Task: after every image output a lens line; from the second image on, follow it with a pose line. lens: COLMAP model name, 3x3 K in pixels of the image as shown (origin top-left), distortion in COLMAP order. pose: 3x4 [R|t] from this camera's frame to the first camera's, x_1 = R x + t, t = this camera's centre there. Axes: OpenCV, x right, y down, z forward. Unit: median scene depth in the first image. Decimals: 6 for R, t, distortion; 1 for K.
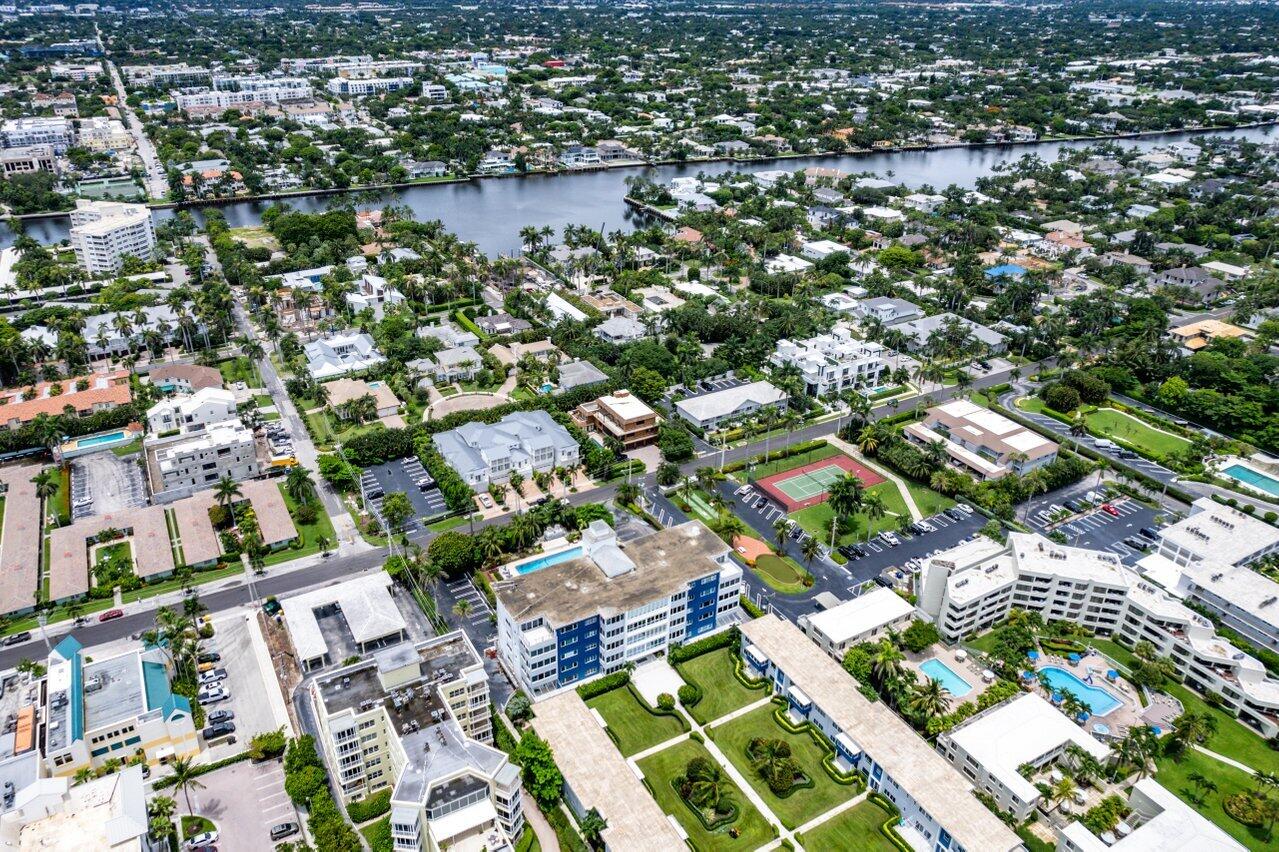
lens RADIAL K [[876.6, 0, 609.1], [0, 876.6, 424.3], [0, 0, 1]] dist [-0.059032, 0.041593]
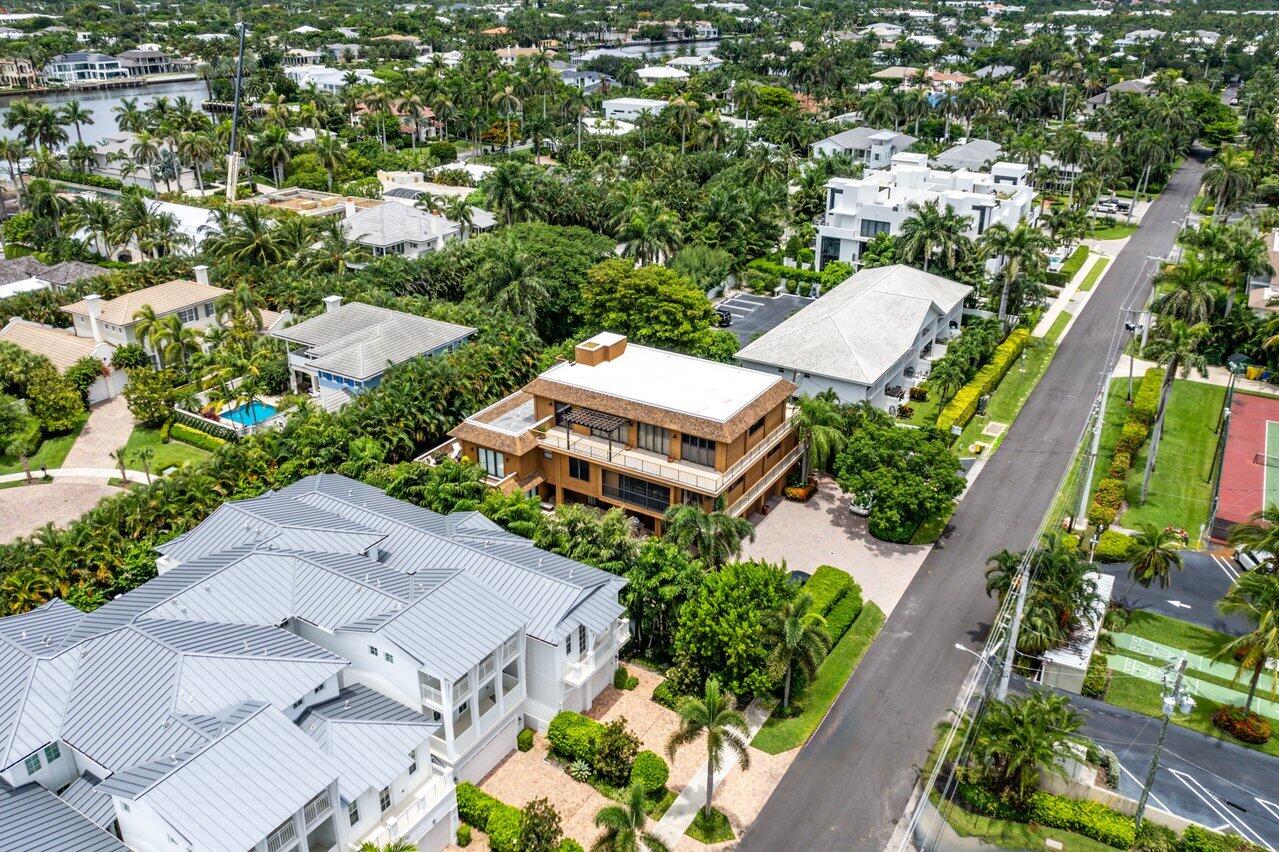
lens RADIAL K [[969.0, 0, 639.5], [0, 969.0, 426.0], [0, 0, 1]] dist [-0.038488, 0.010227]
pose [[0.867803, -0.210837, 0.449963, -0.079023], [0.231931, 0.972695, 0.008465, -0.007880], [-0.439462, 0.097014, 0.893007, 0.500123]]
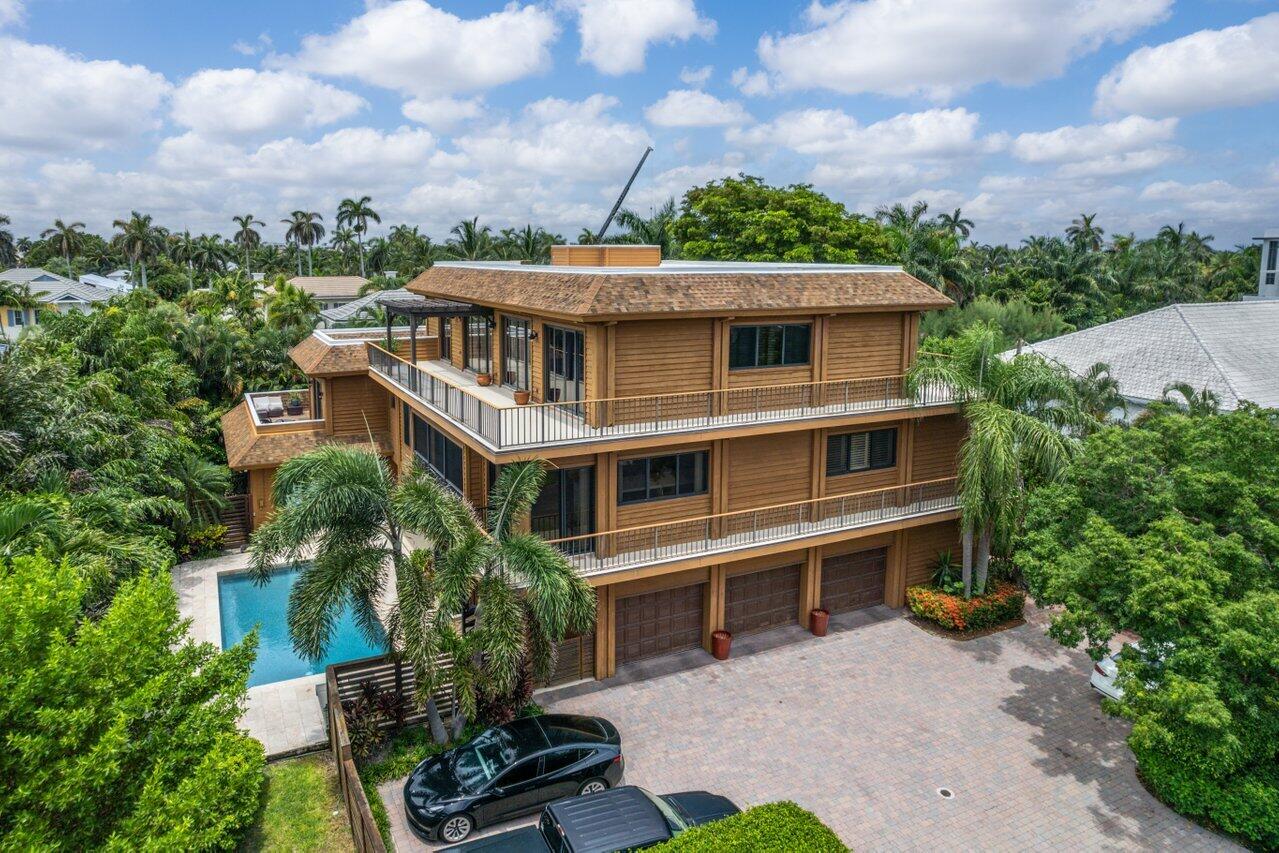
lens RADIAL K [[827.3, 0, 631.0], [0, 827.3, 388.4], [0, 0, 1]] dist [-0.028619, 0.000991]
pose [[0.999478, 0.000956, -0.032299, 0.015131], [-0.011359, 0.946160, -0.323500, 0.019606], [0.030251, 0.323698, 0.945677, 0.601587]]
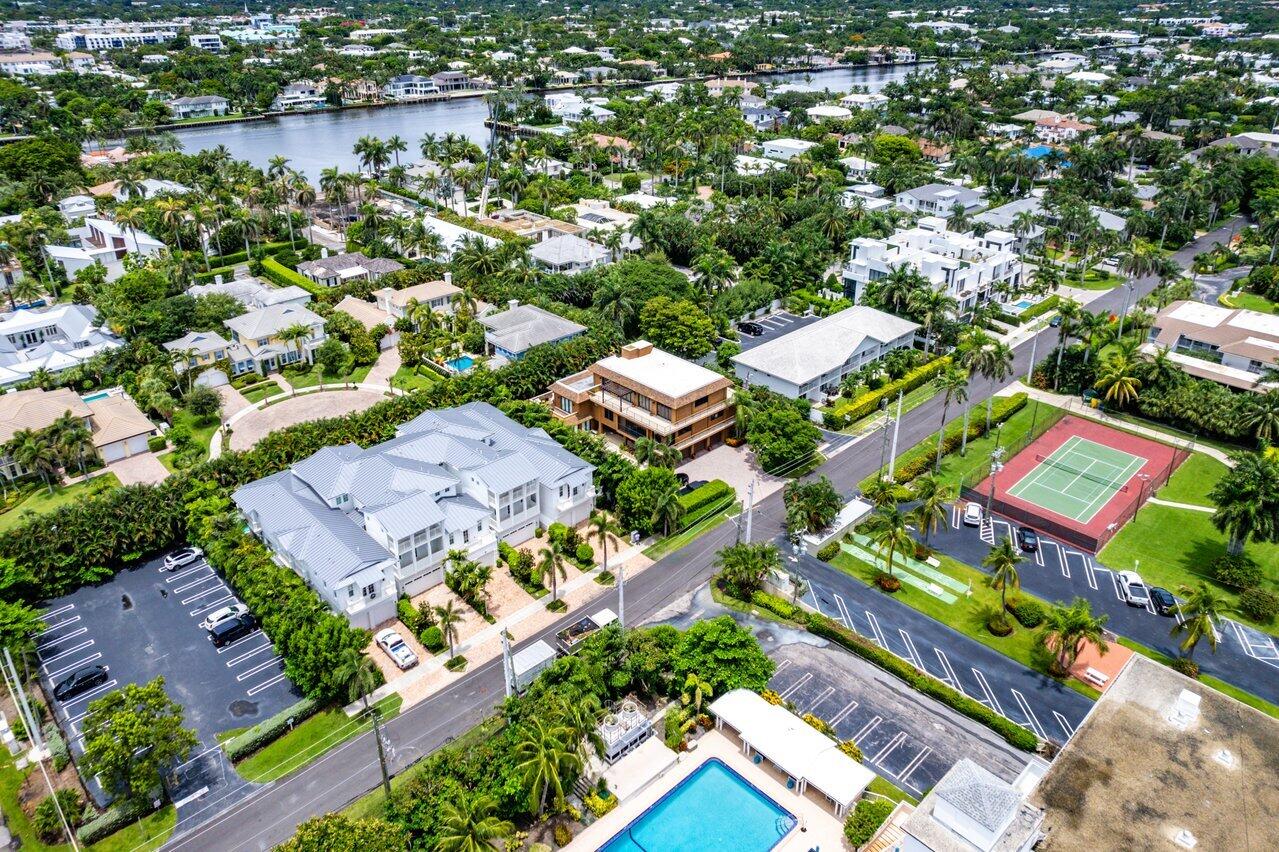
lens RADIAL K [[865.4, 0, 643.7], [0, 865.4, 381.4], [0, 0, 1]] dist [-0.043423, 0.000888]
pose [[0.965702, -0.114541, 0.233023, -0.066549], [0.124397, 0.991838, -0.027997, -0.002306], [-0.227914, 0.056024, 0.972068, 0.362983]]
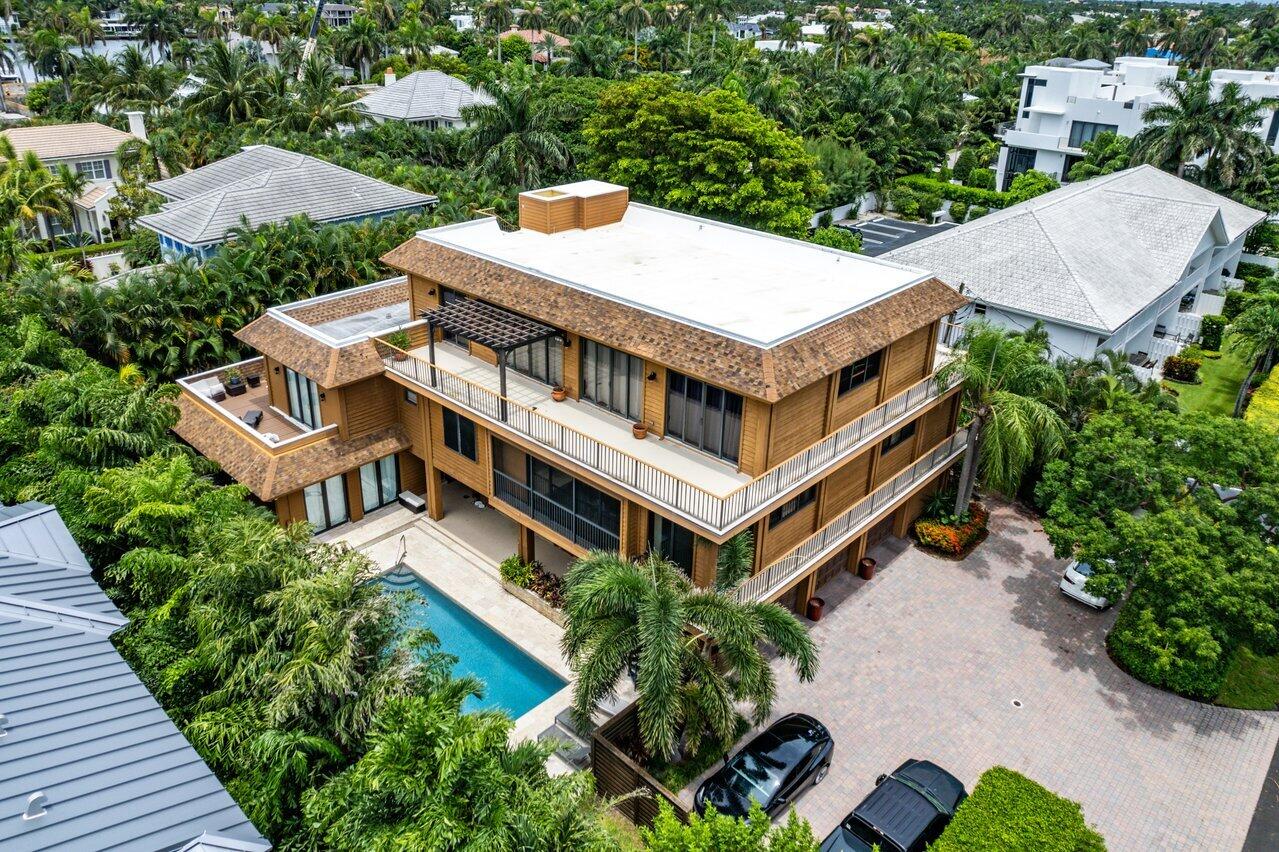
lens RADIAL K [[889.1, 0, 638.2], [0, 889.1, 386.8], [0, 0, 1]] dist [-0.039630, 0.001828]
pose [[0.947729, -0.111876, 0.298819, -0.014756], [0.129388, 0.990811, -0.039412, 0.000323], [-0.291664, 0.076015, 0.953496, 0.592782]]
